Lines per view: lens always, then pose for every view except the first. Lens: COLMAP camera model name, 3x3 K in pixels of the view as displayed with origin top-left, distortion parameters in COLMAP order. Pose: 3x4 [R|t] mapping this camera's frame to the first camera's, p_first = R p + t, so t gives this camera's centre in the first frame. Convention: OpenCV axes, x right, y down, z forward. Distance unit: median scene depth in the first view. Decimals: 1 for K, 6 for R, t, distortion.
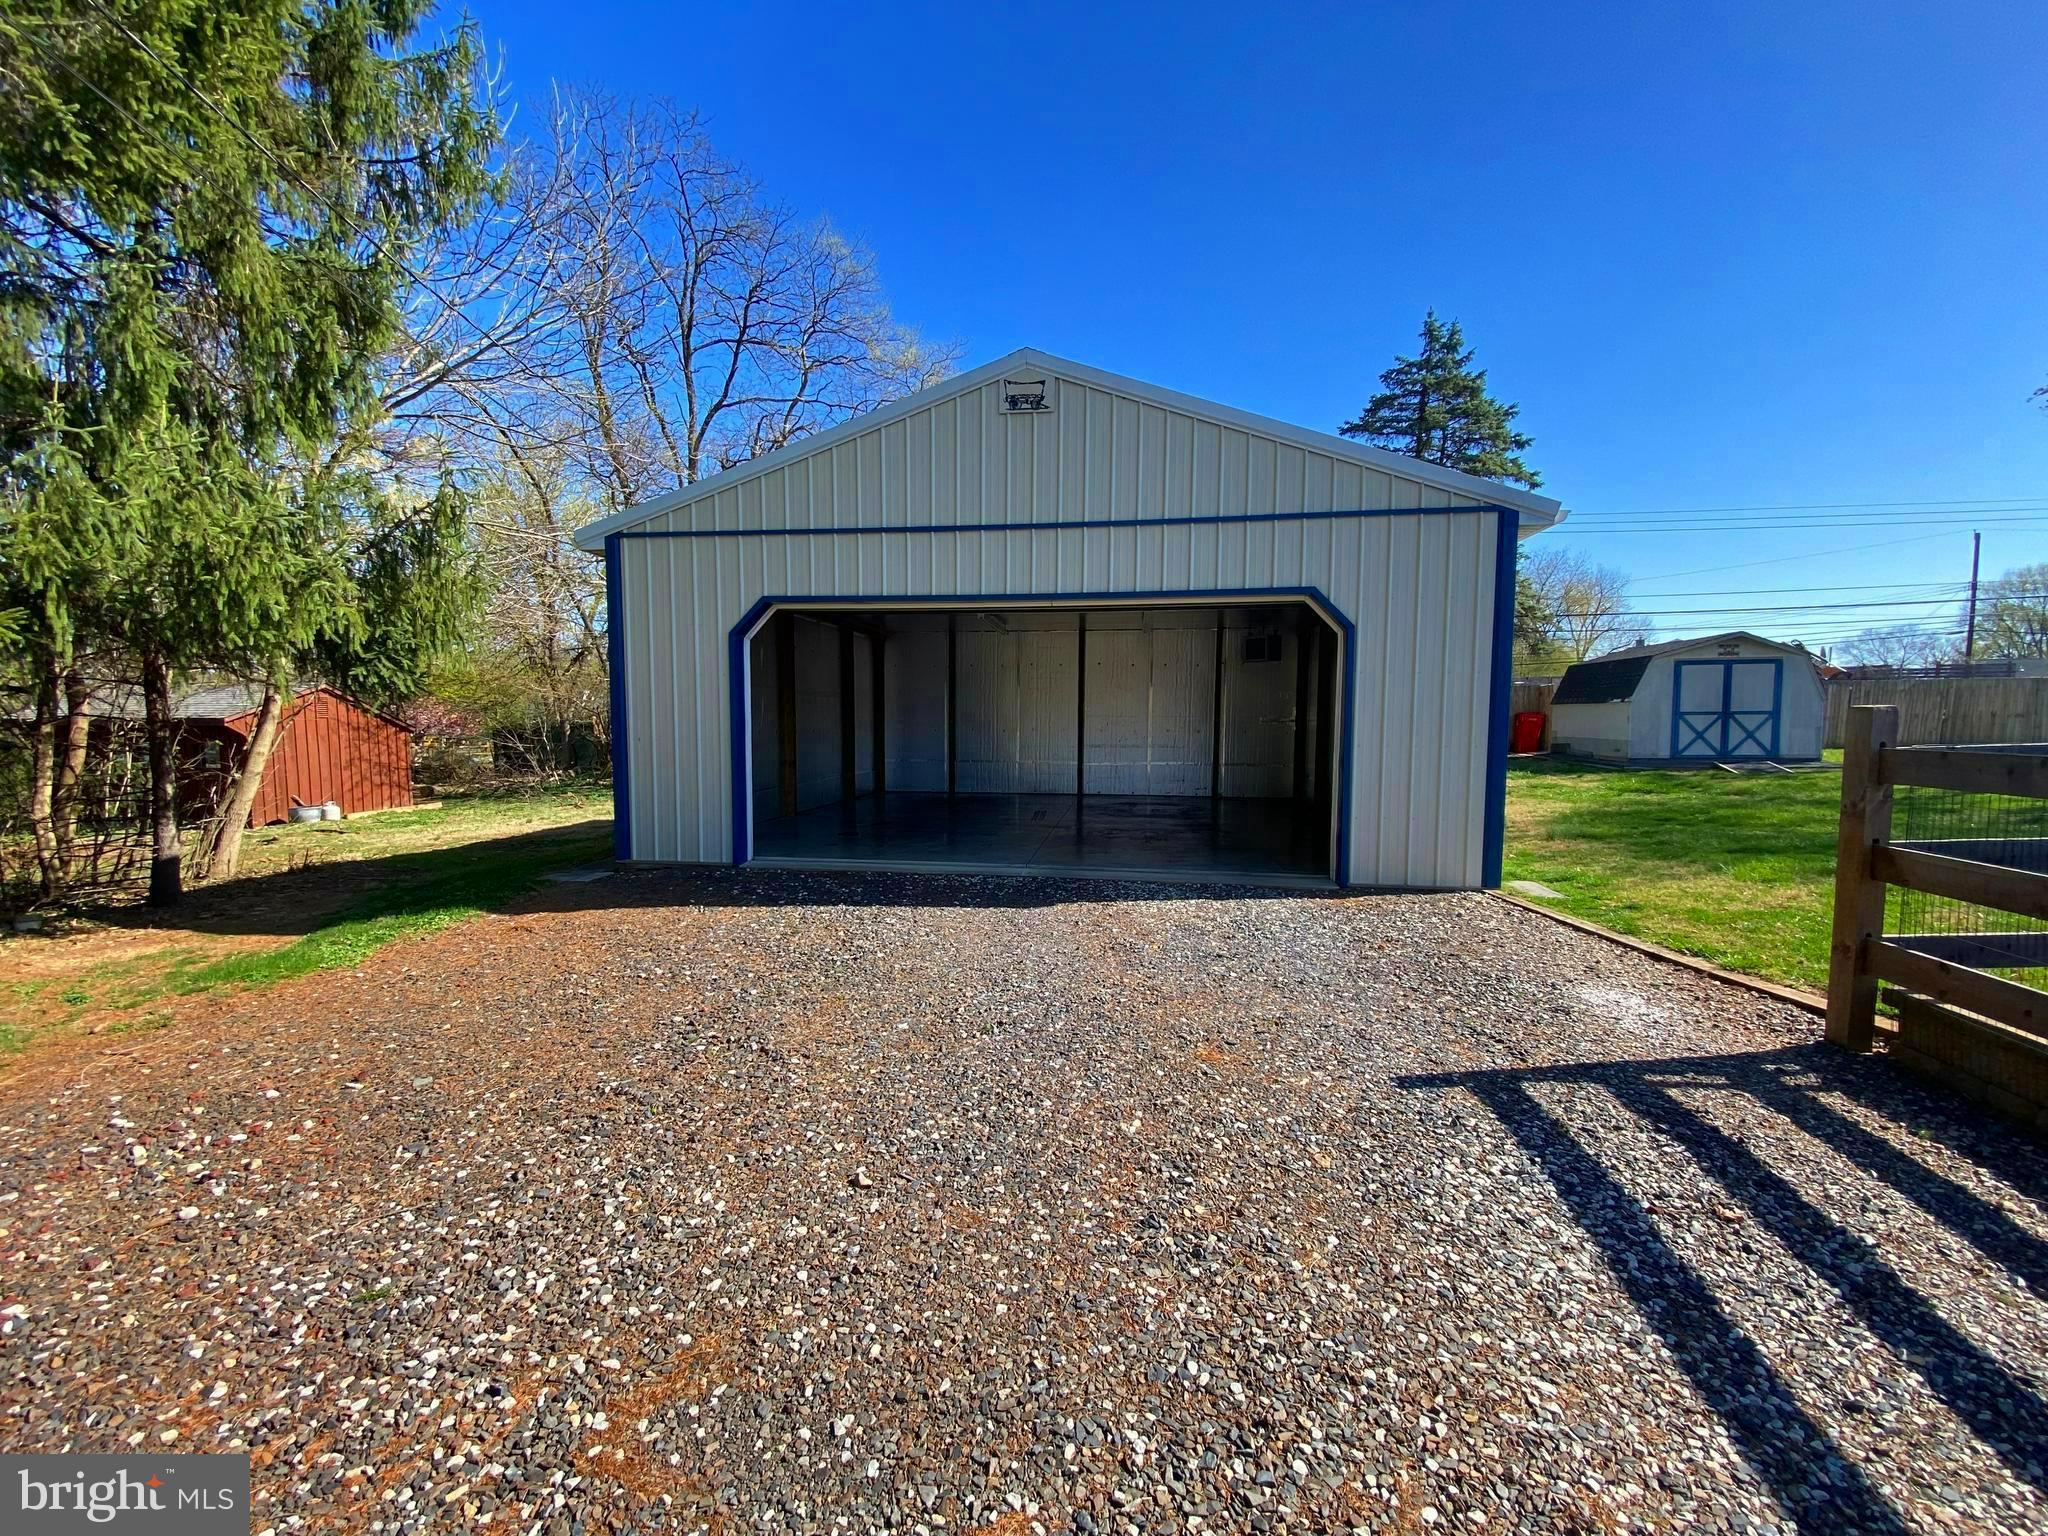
lens RADIAL K [[829.2, 0, 1014.2], [0, 829.2, 776.2], [0, 0, 1]] dist [0.008623, -0.015855]
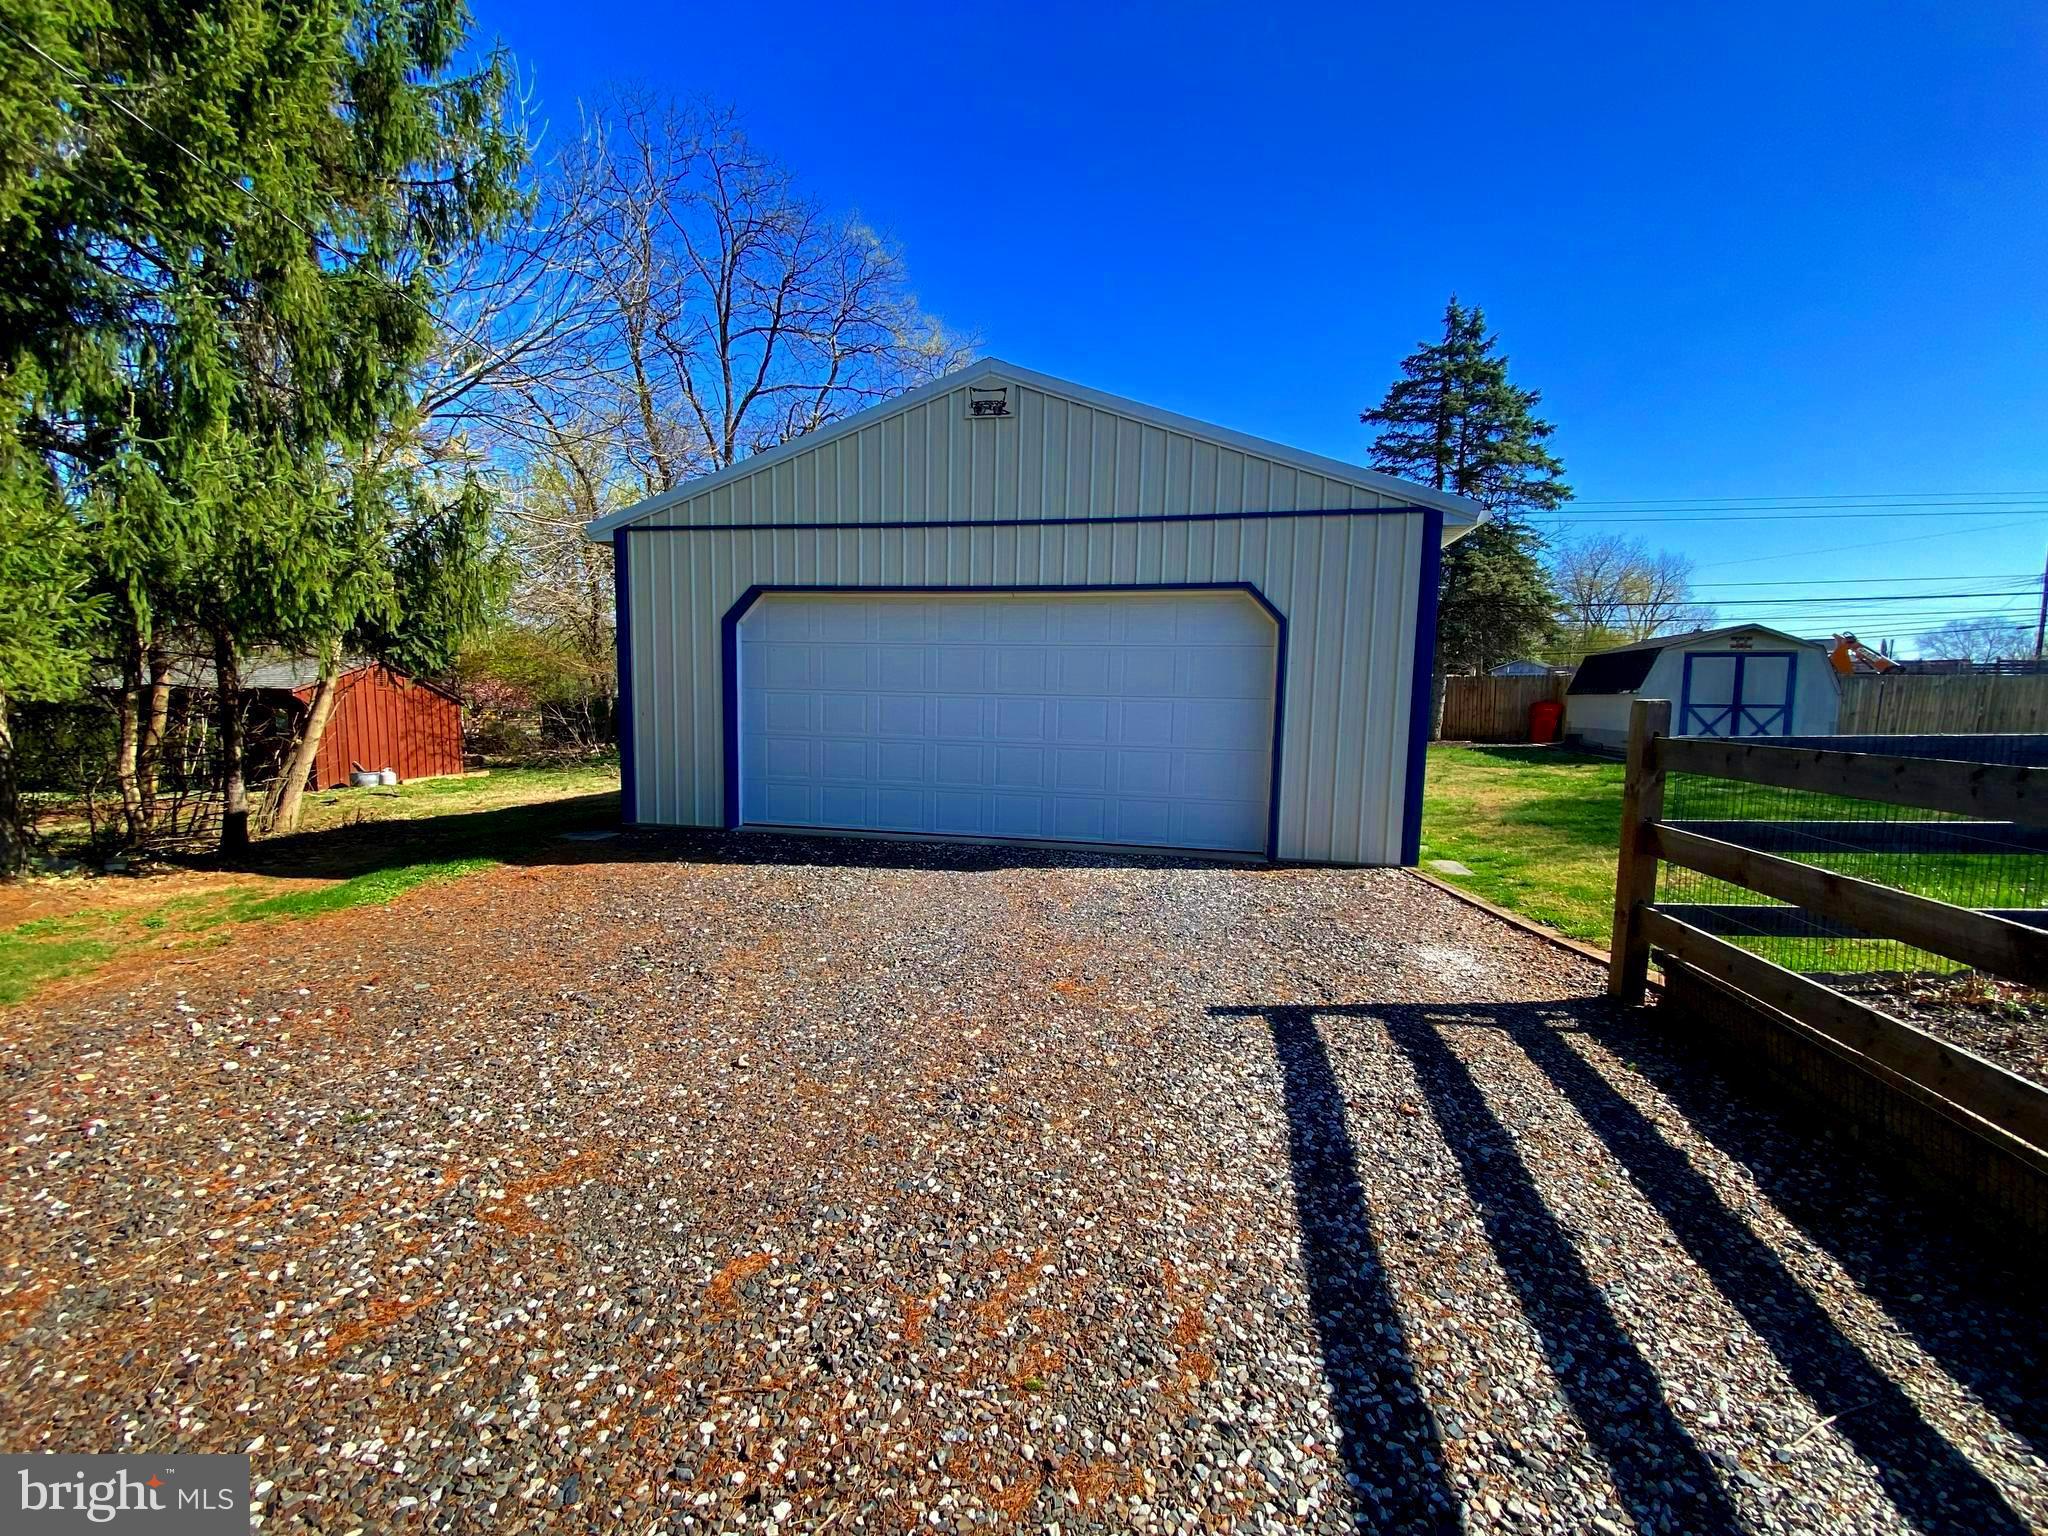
lens RADIAL K [[827.7, 0, 1013.0], [0, 827.7, 776.8], [0, 0, 1]] dist [0.008668, -0.015247]
pose [[0.998474, 0.020071, -0.051446, 0.144970], [-0.018912, 0.999559, 0.022904, 0.006837], [0.051883, -0.021896, 0.998413, -0.116991]]
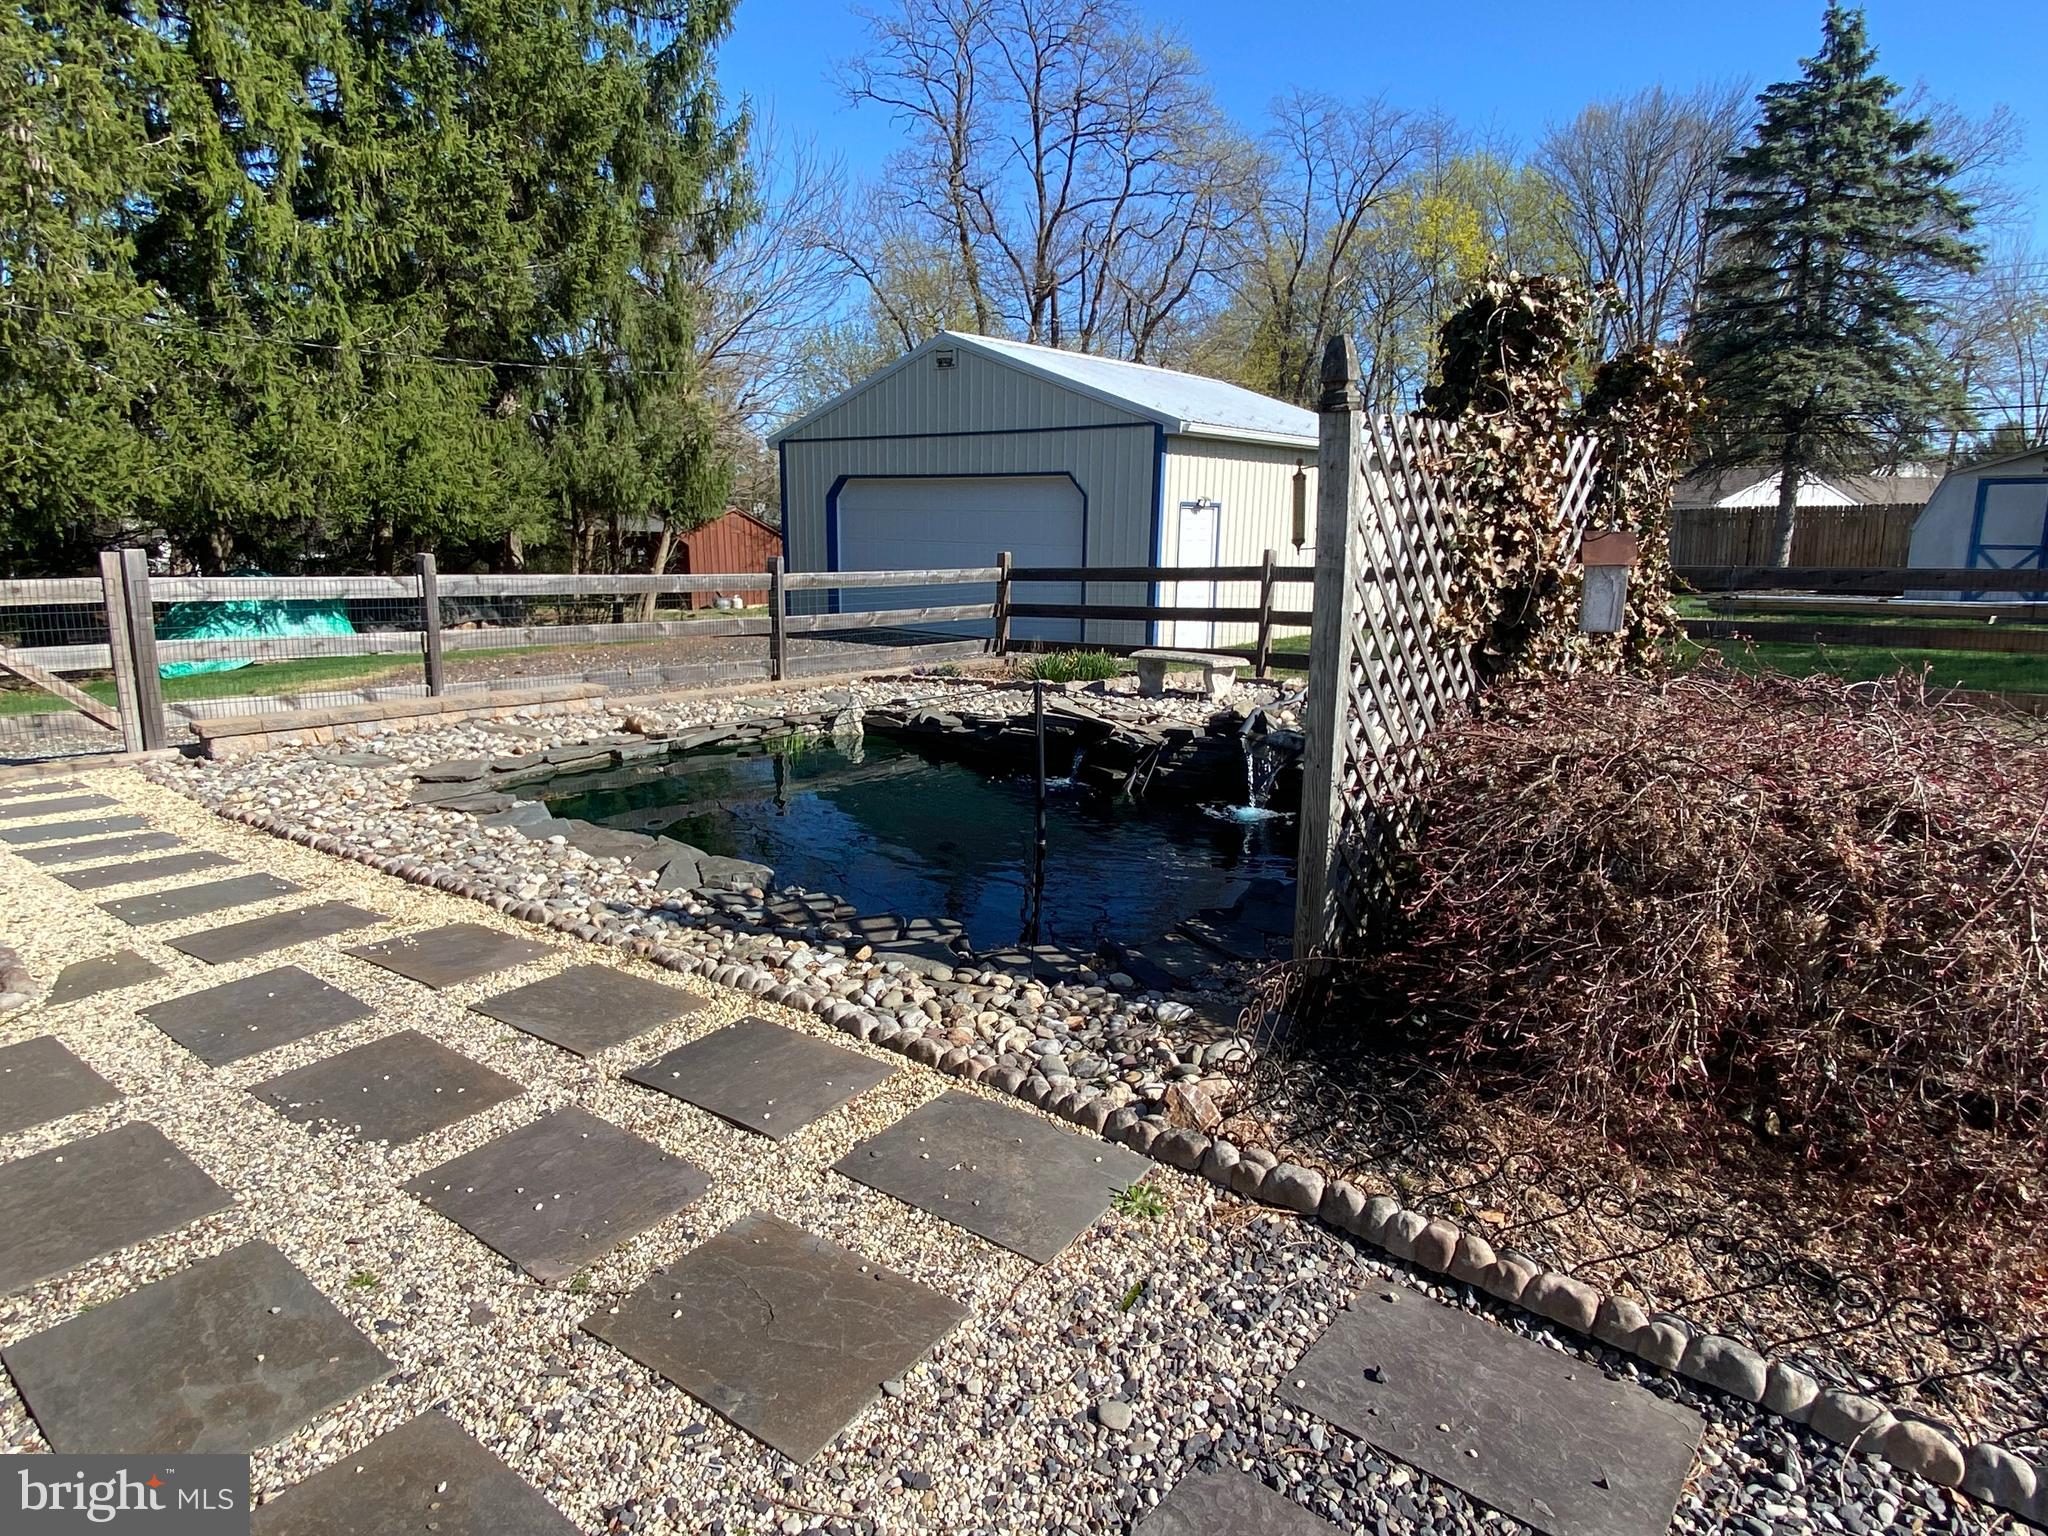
lens RADIAL K [[1198.1, 0, 1027.4], [0, 1198.1, 799.4], [0, 0, 1]] dist [0.002771, 0.000397]
pose [[0.854469, 0.126127, -0.503959, 2.042319], [-0.046938, 0.984856, 0.166899, 0.036692], [0.517377, -0.118955, 0.847449, -1.531261]]
